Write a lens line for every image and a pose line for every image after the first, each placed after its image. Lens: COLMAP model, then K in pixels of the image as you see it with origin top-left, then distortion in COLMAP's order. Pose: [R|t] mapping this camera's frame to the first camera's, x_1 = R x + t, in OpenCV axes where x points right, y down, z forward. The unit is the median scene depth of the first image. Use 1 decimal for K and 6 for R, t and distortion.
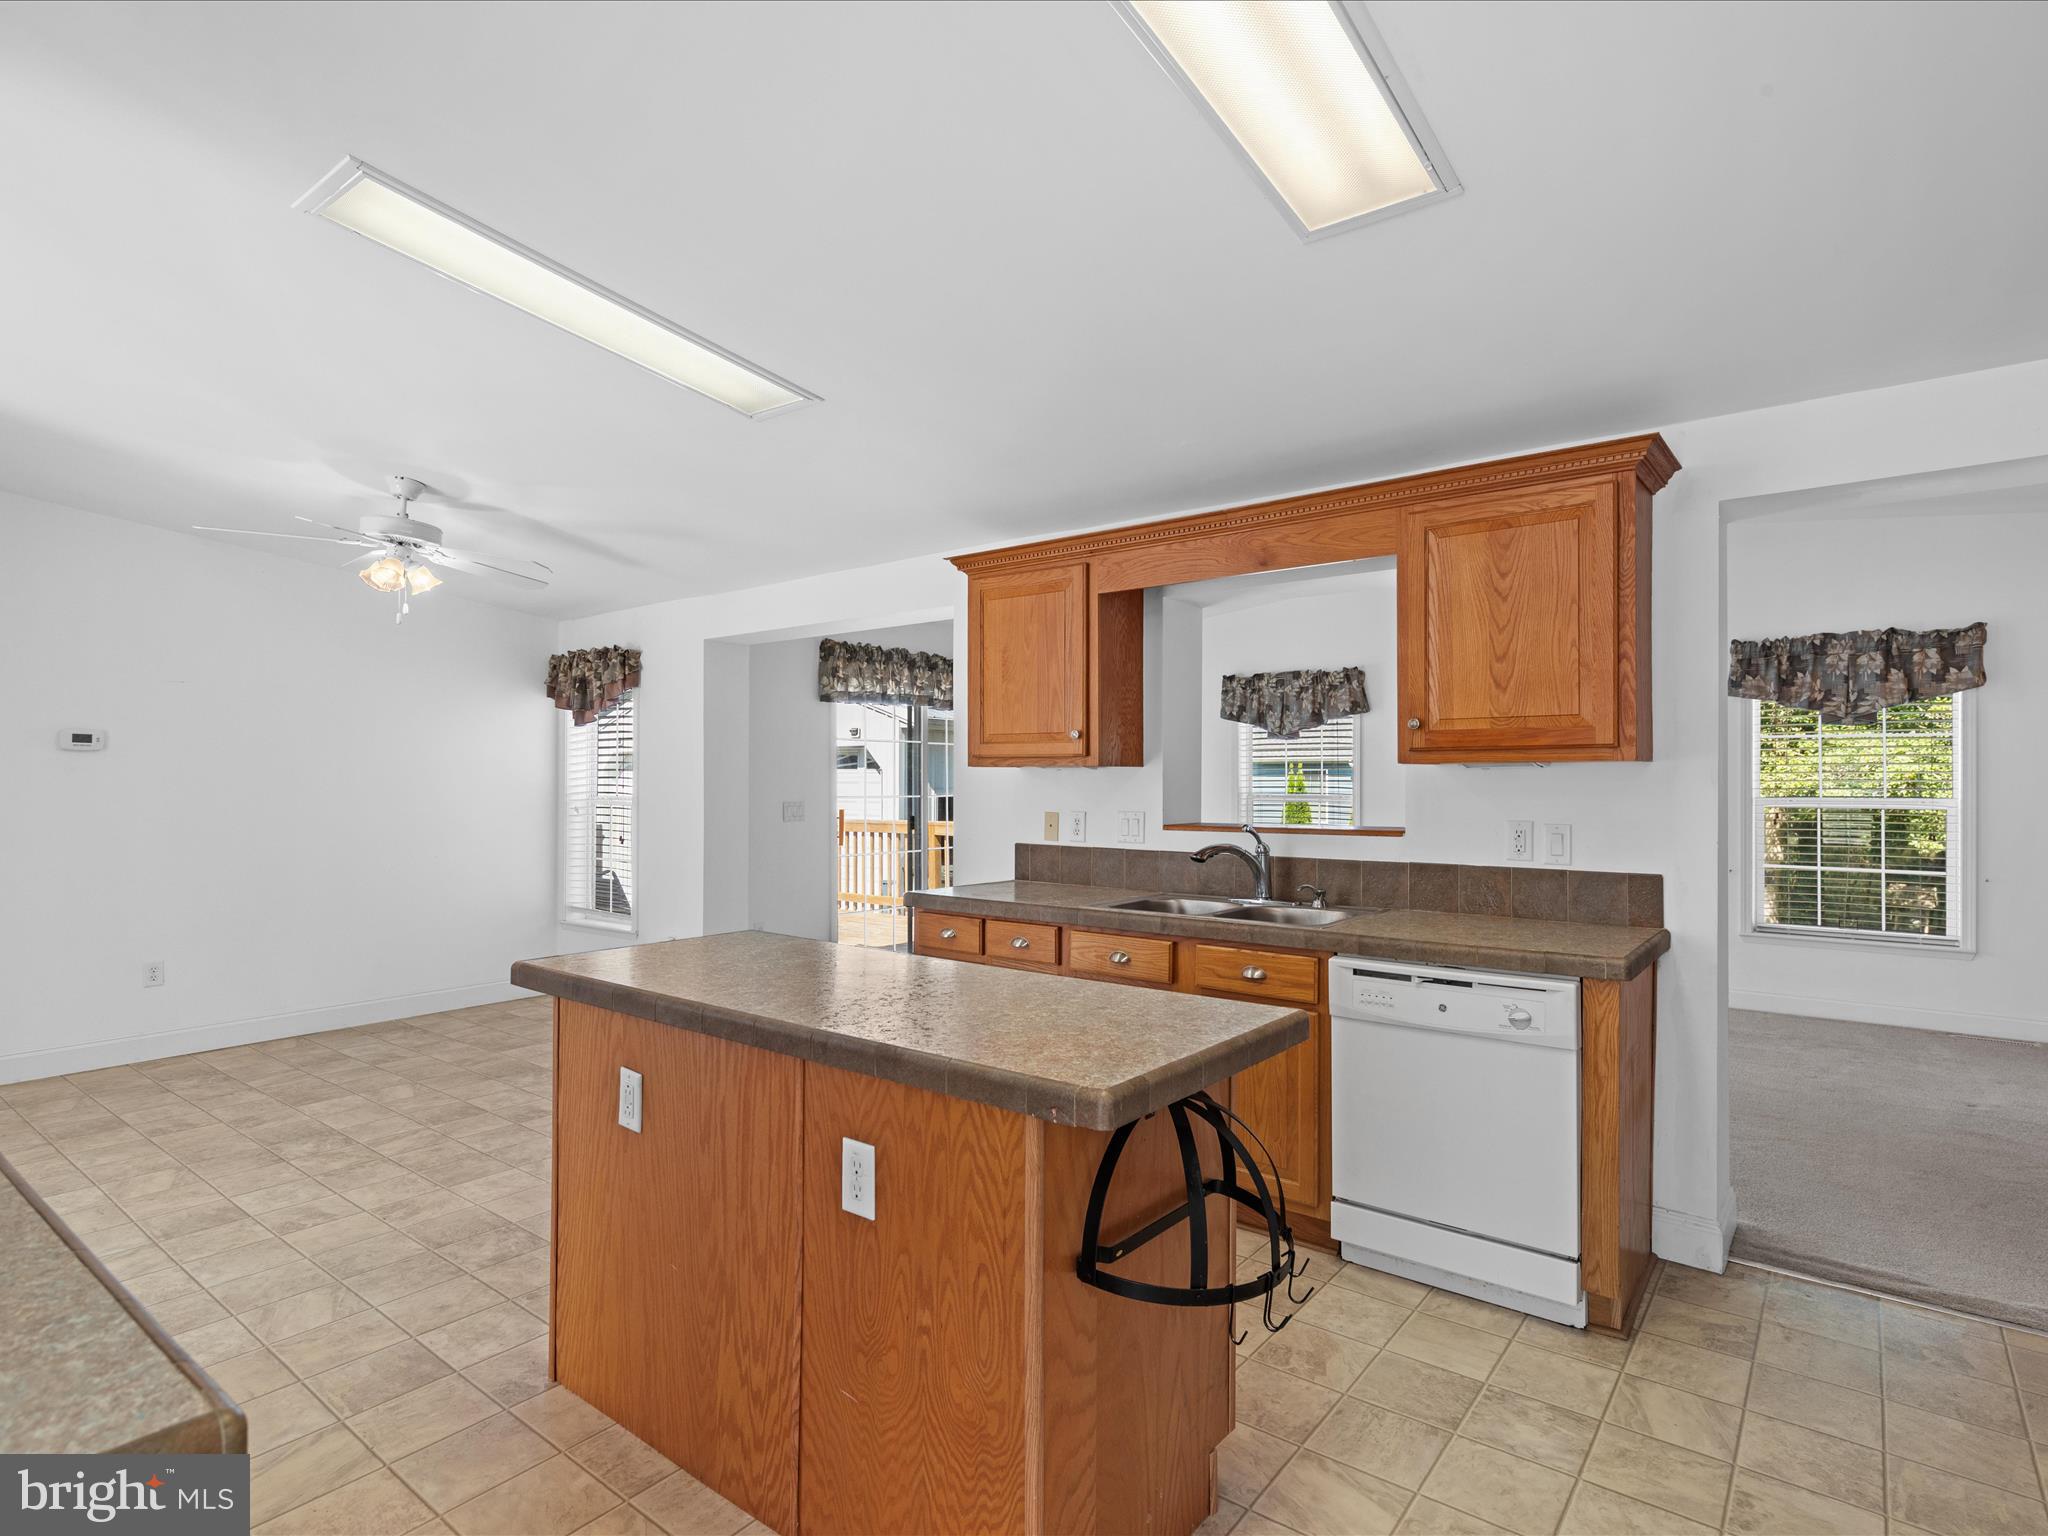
lens RADIAL K [[1064.7, 0, 1031.4], [0, 1064.7, 760.7], [0, 0, 1]] dist [0.001776, 0.002512]
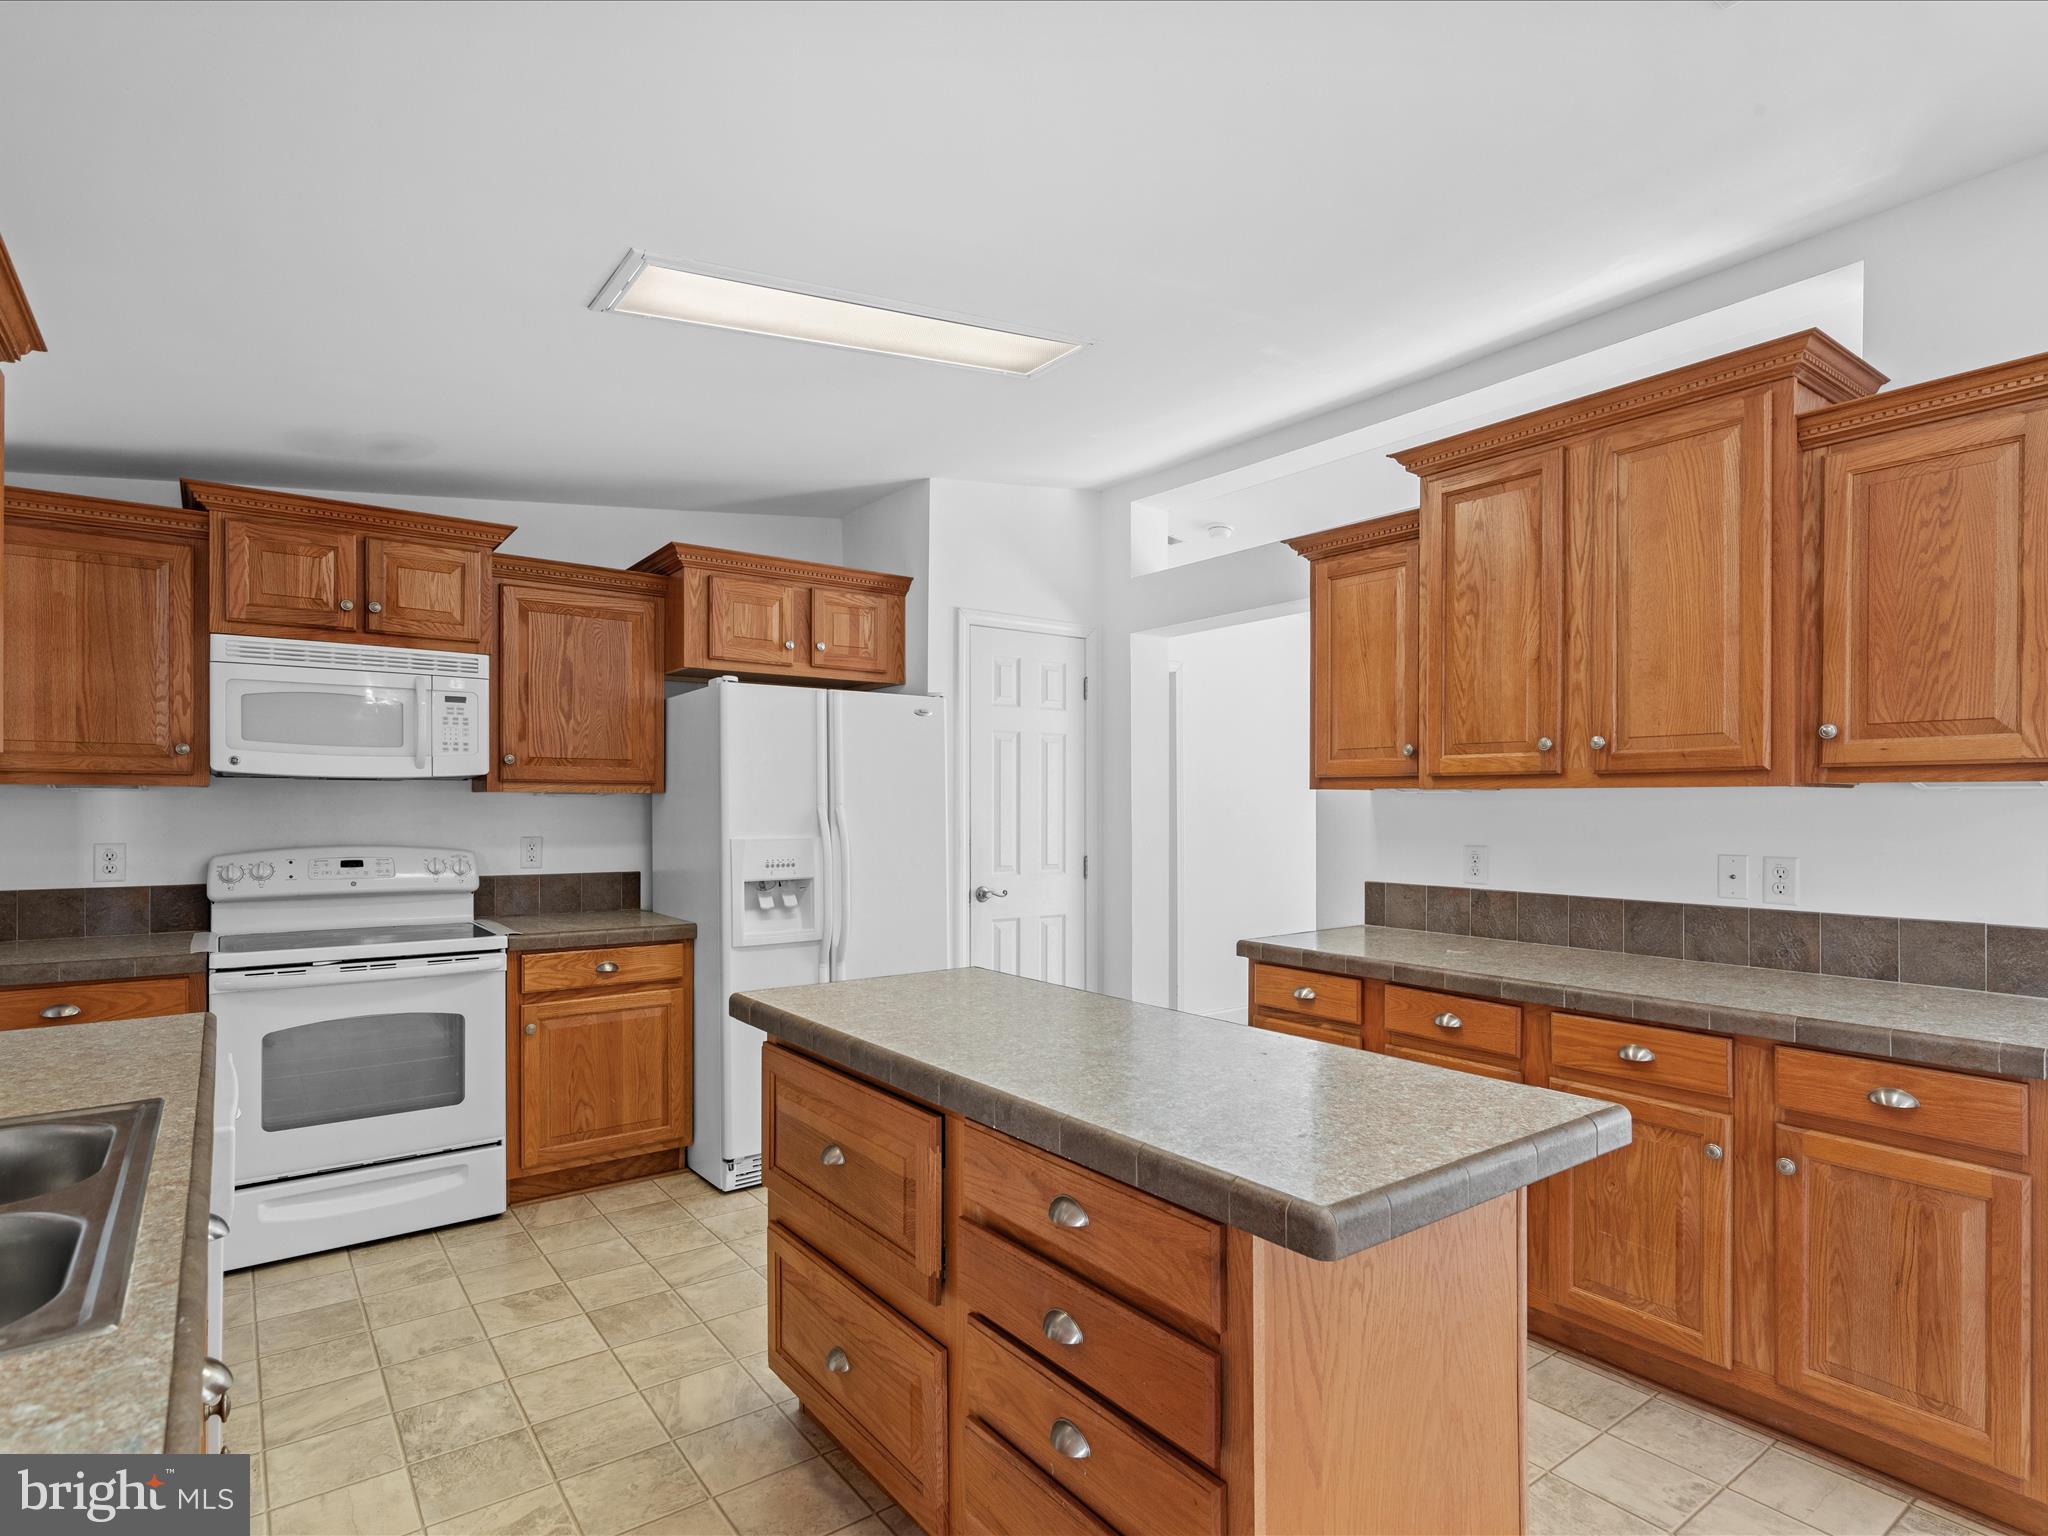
lens RADIAL K [[1082.1, 0, 1016.4], [0, 1082.1, 804.4], [0, 0, 1]] dist [0.003654, 0.000869]
pose [[-0.962558, -0.002548, 0.271065, -0.151247], [-0.006983, 0.999857, -0.015397, 0.012795], [-0.270987, -0.016713, -0.962438, 0.815924]]
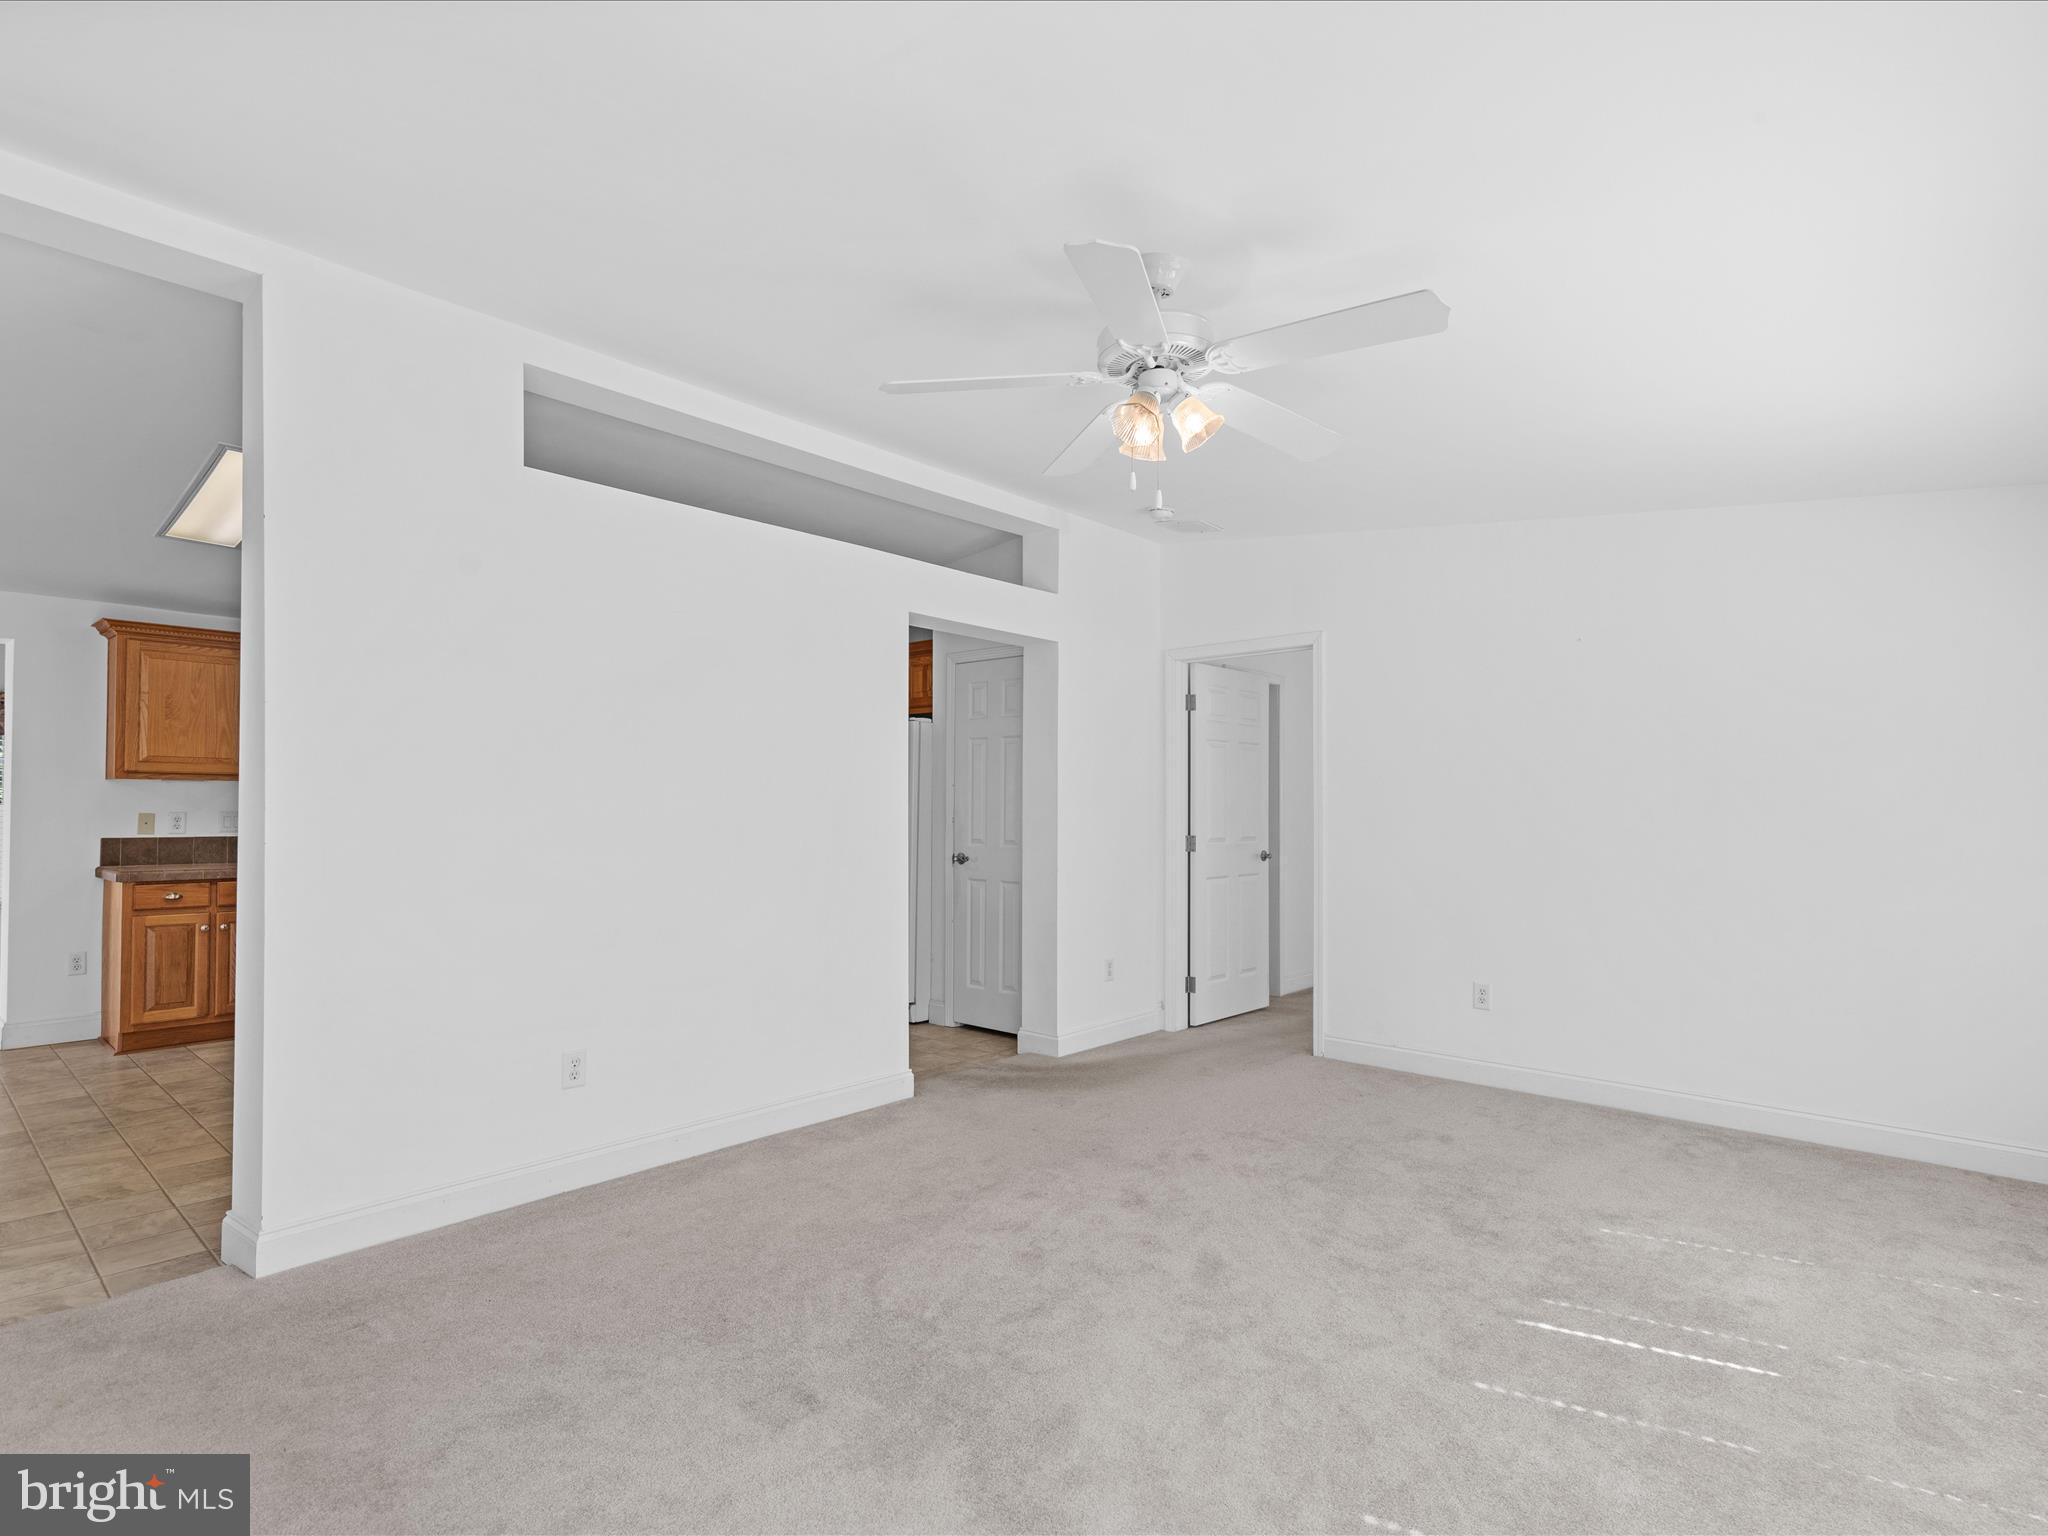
lens RADIAL K [[1044.1, 0, 1013.4], [0, 1044.1, 795.6], [0, 0, 1]] dist [0.002581, 0.000959]
pose [[0.075289, 0.007618, 0.997133, -1.035775], [-0.021481, 0.999751, -0.006016, 0.008370], [-0.996930, -0.020967, 0.075434, -0.167701]]
